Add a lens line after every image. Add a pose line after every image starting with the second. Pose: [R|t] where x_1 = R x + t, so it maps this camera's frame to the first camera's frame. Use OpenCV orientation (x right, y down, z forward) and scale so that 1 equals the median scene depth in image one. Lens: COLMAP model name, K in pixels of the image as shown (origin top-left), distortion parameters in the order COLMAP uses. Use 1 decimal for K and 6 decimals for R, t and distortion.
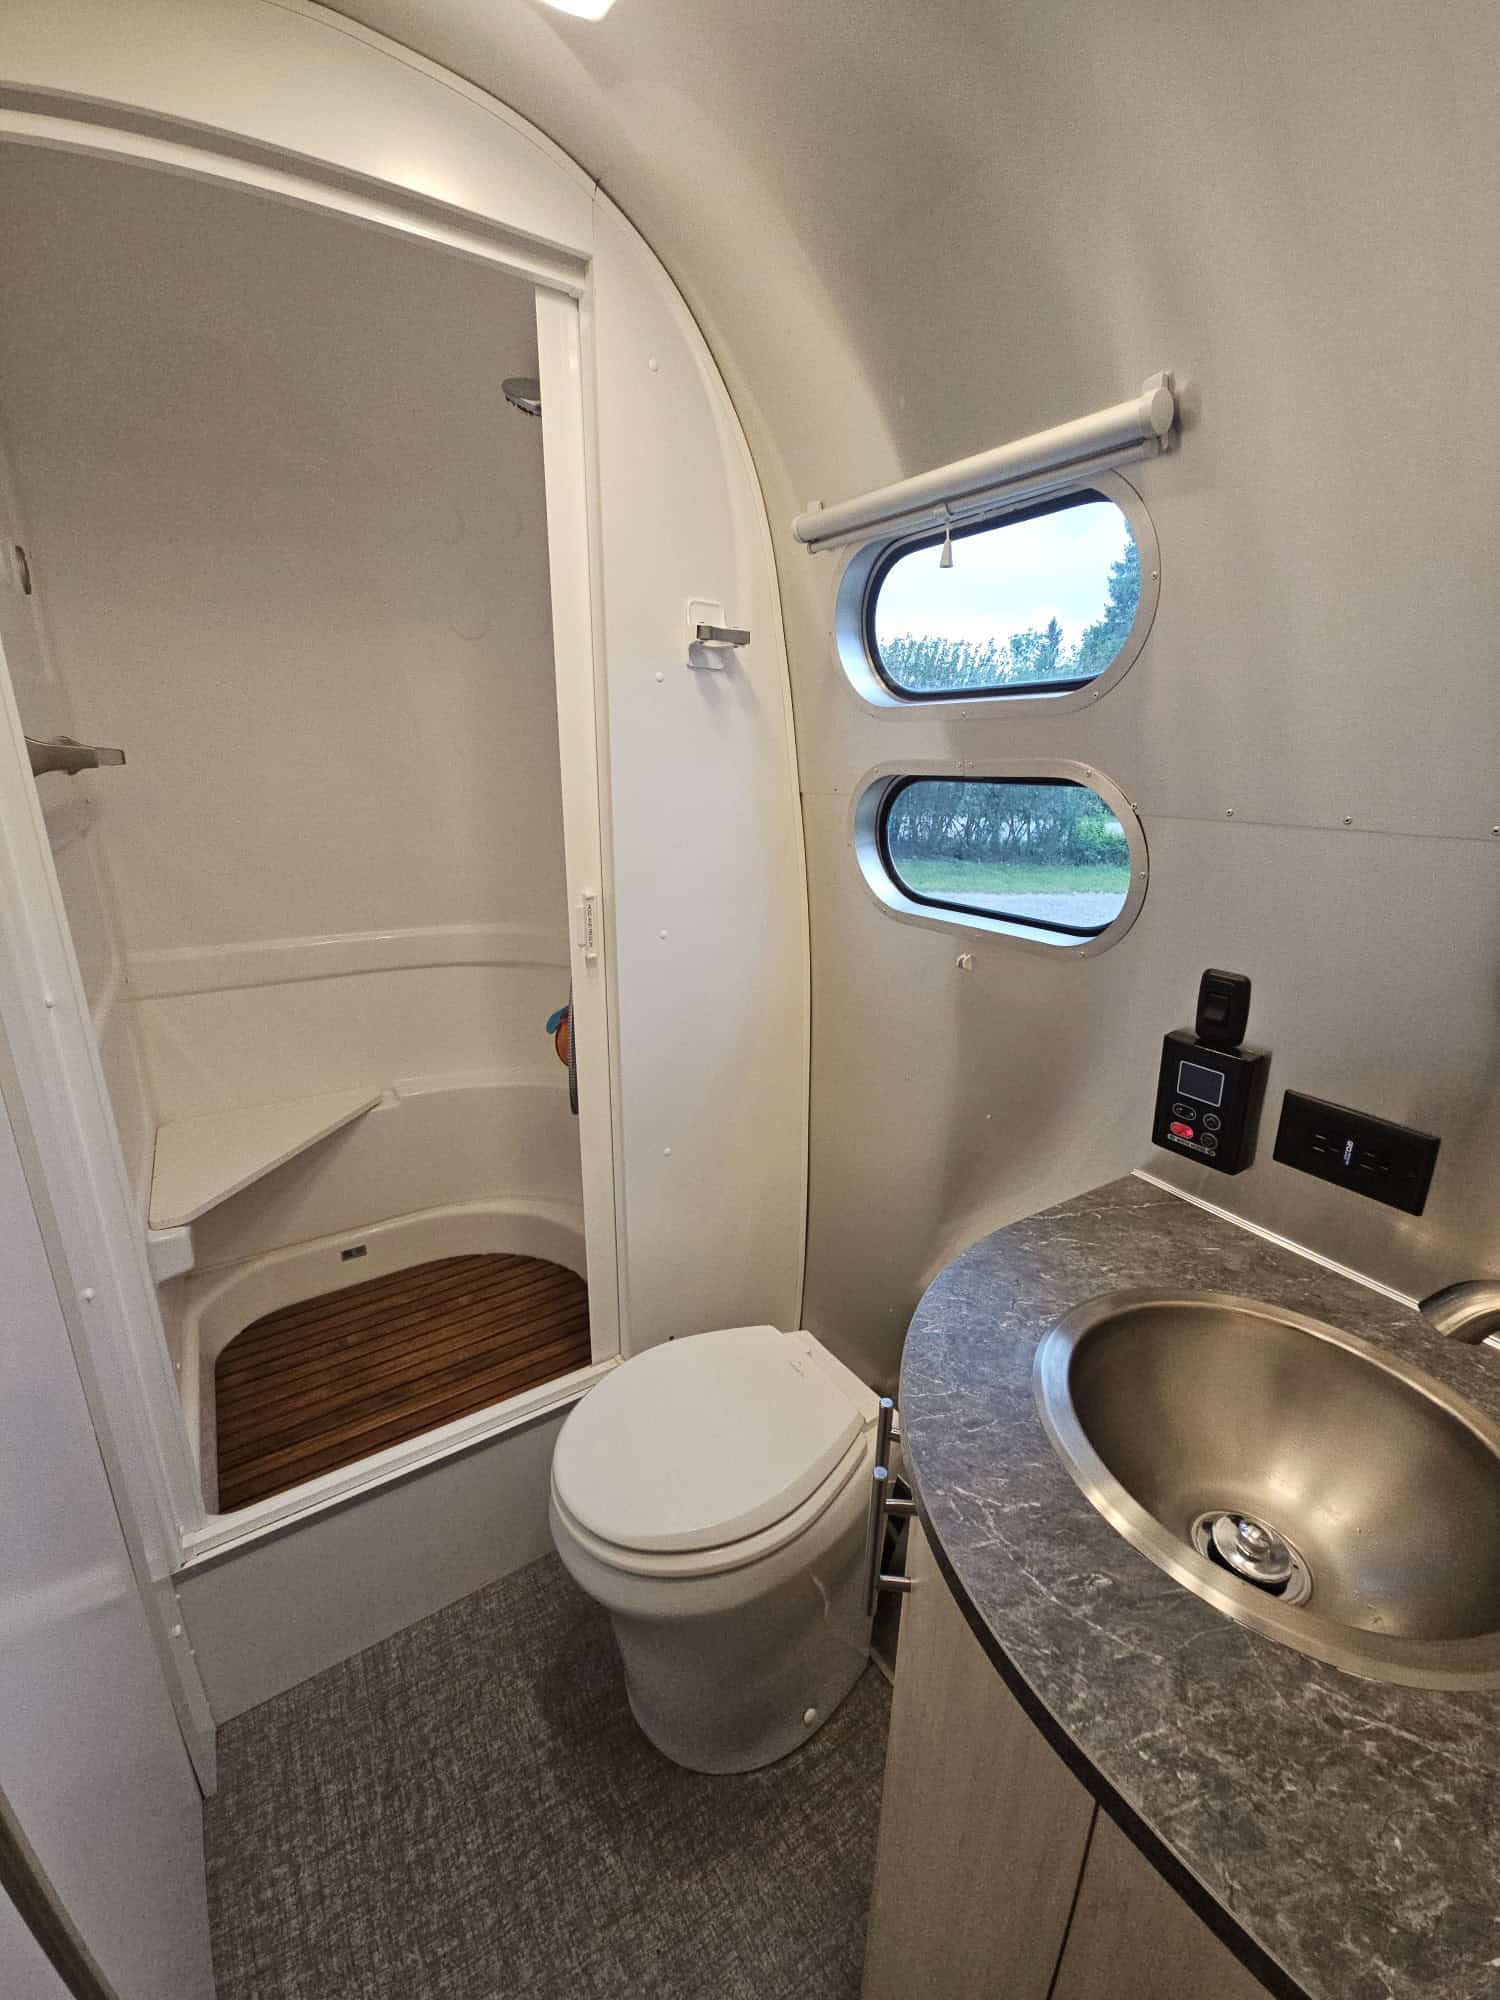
lens RADIAL K [[820.1, 0, 750.0], [0, 820.1, 1000.0], [0, 0, 1]] dist [0.001276, 0.000168]
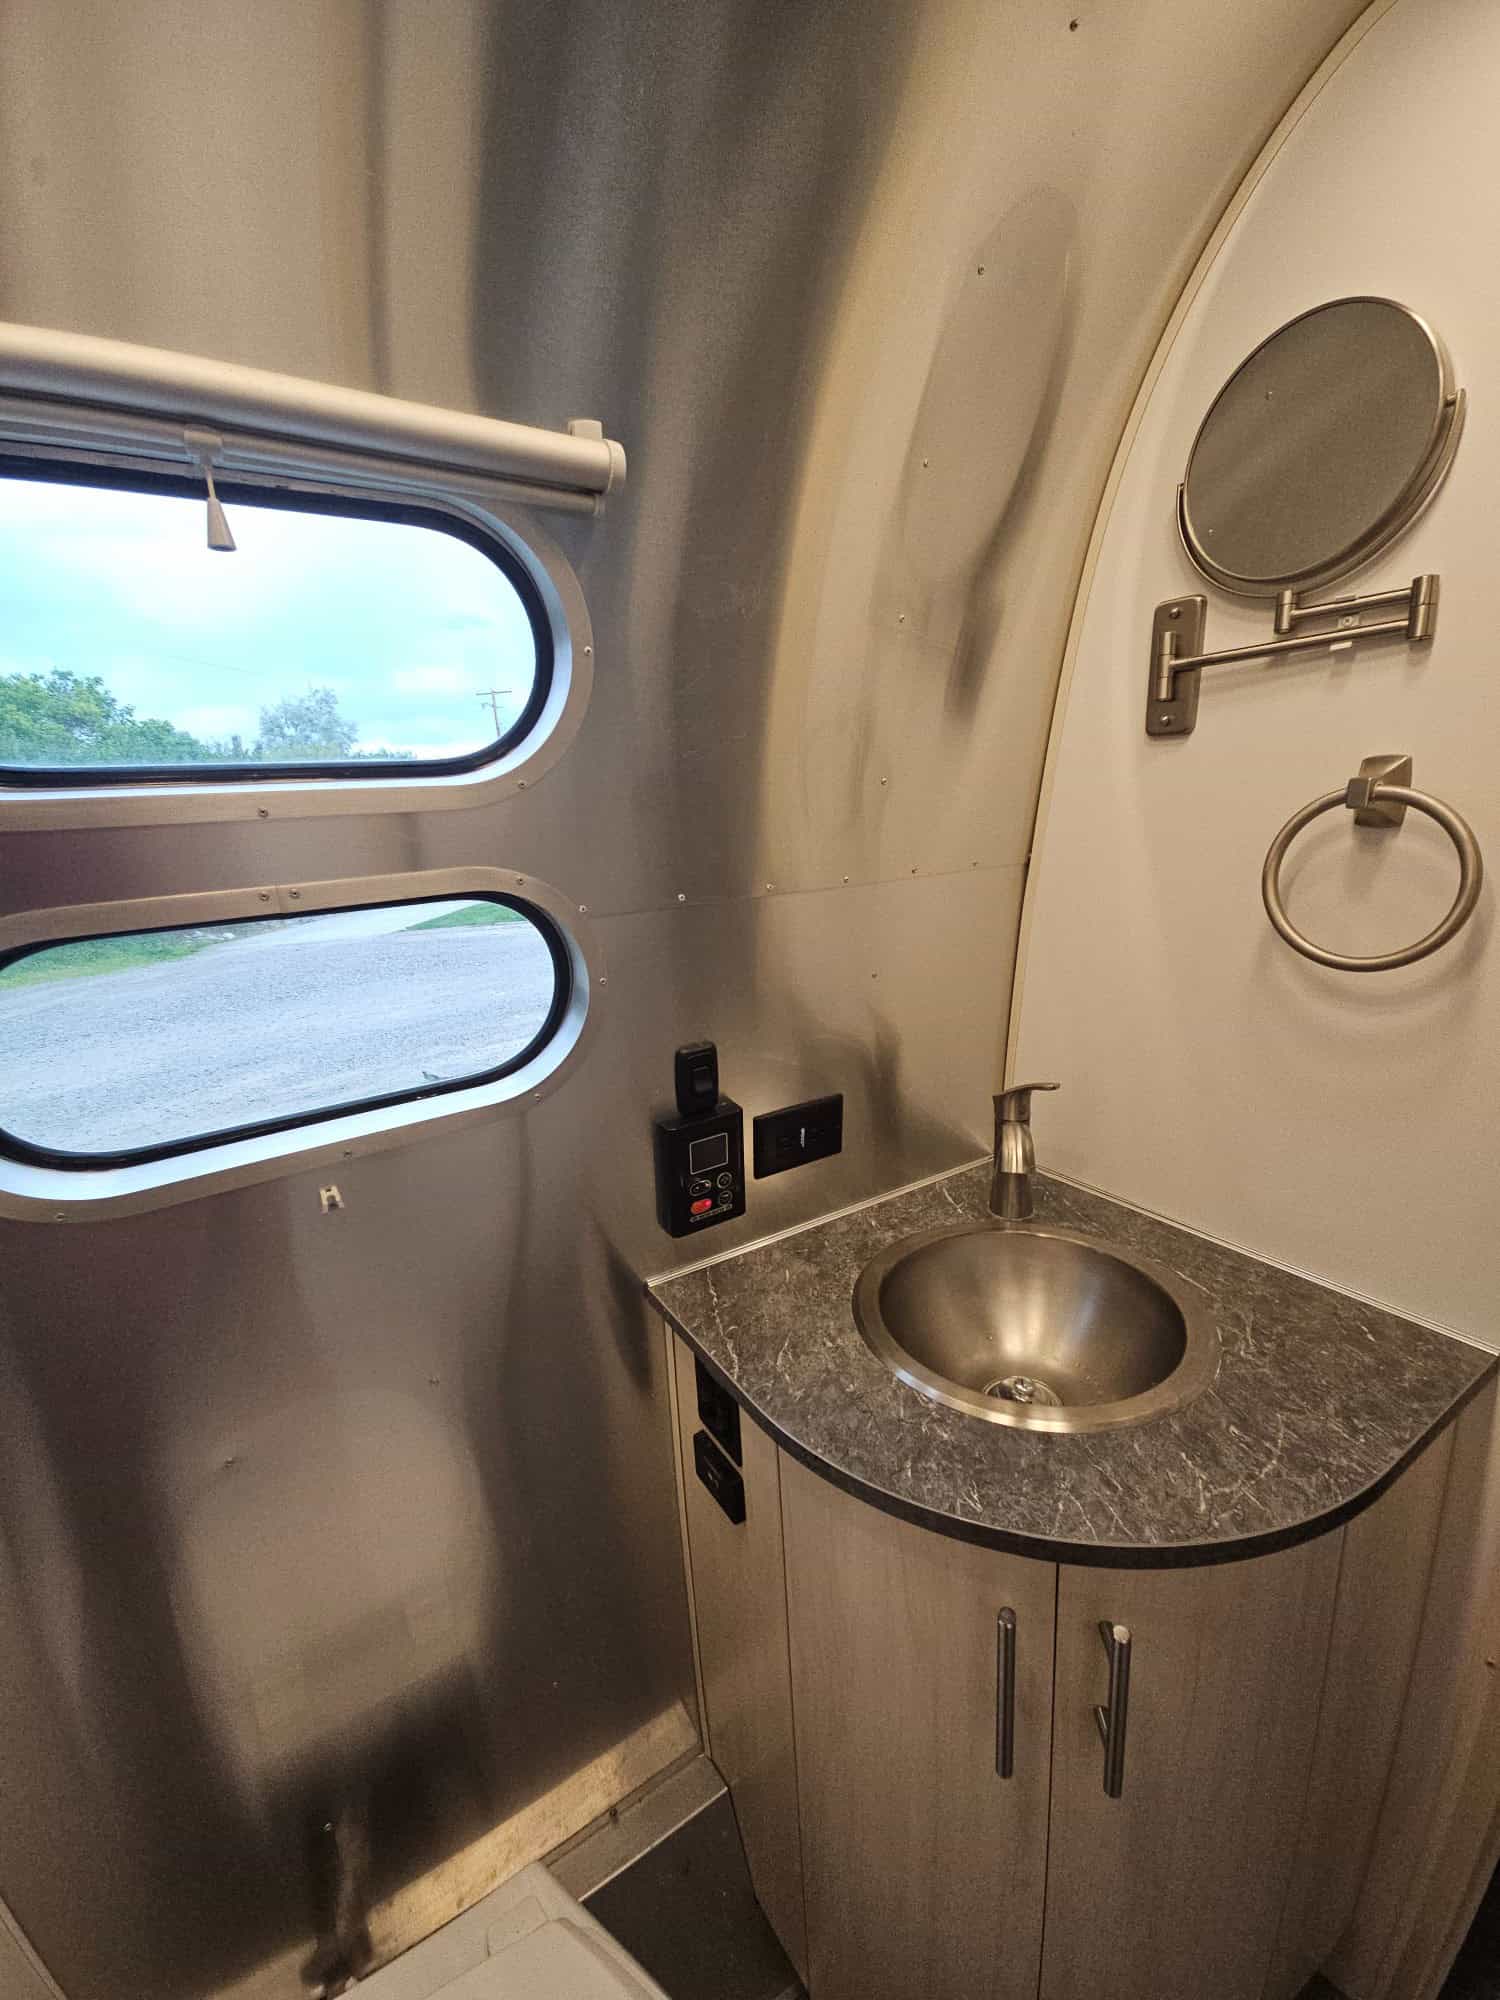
lens RADIAL K [[820.1, 0, 750.0], [0, 820.1, 1000.0], [0, 0, 1]] dist [0.001276, 0.000168]
pose [[-0.007665, -0.249623, 0.968313, -0.419471], [0.334202, 0.912020, 0.237757, -0.316932], [-0.942470, 0.325435, 0.076434, 0.856300]]
